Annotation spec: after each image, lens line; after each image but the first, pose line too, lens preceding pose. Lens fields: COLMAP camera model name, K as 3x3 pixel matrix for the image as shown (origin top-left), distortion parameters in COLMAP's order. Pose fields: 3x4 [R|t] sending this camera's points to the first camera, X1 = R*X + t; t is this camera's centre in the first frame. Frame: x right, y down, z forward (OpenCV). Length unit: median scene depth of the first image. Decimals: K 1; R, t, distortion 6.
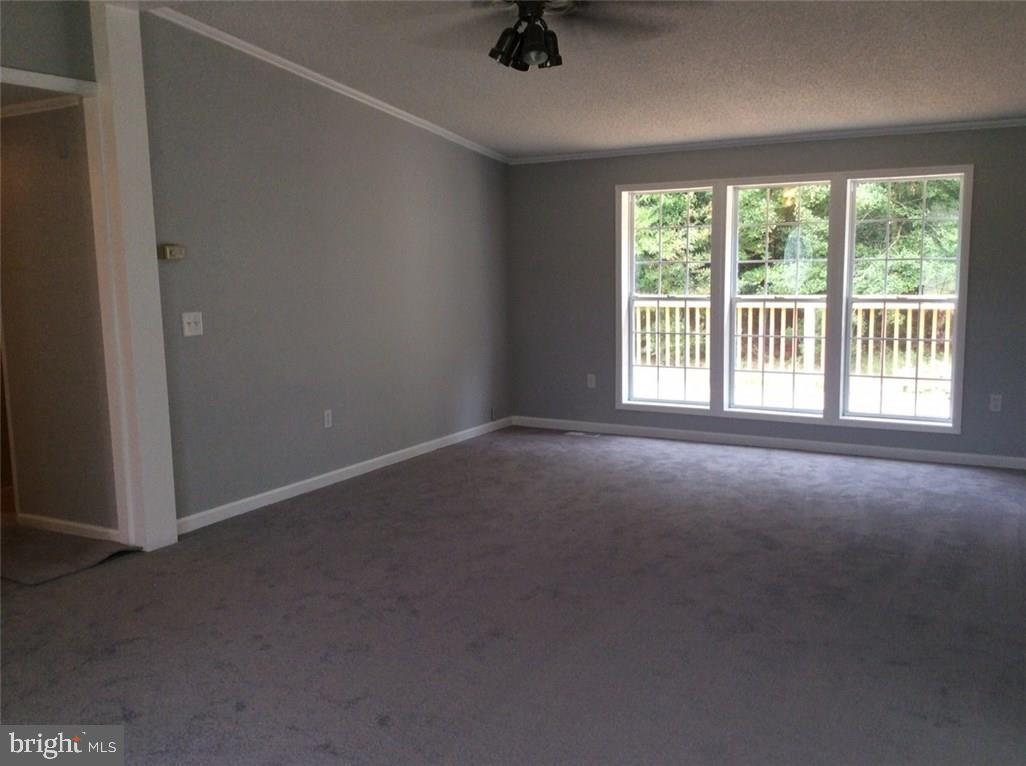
lens RADIAL K [[918.2, 0, 511.7], [0, 918.2, 383.0], [0, 0, 1]] dist [0.074114, -0.103838]
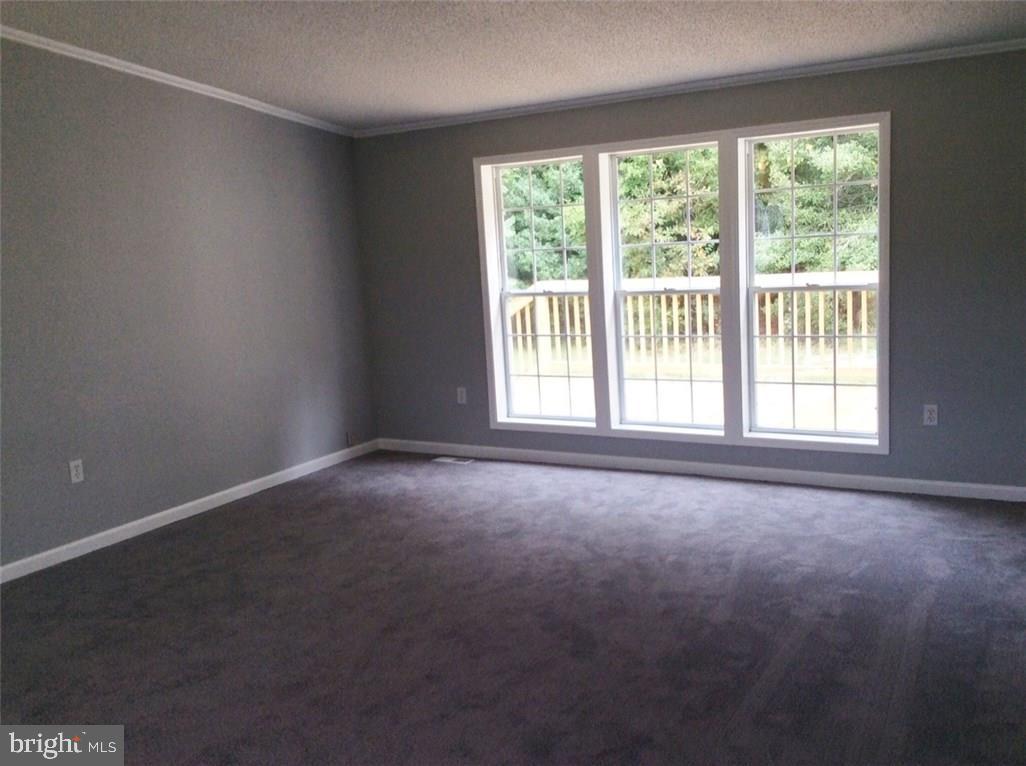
lens RADIAL K [[918.2, 0, 517.2], [0, 918.2, 381.5], [0, 0, 1]] dist [0.074114, -0.103838]
pose [[0.999028, -0.040610, -0.017140, 0.182978], [0.040985, 0.998915, 0.022129, -0.037652], [0.016223, -0.022810, 0.999608, 0.204792]]
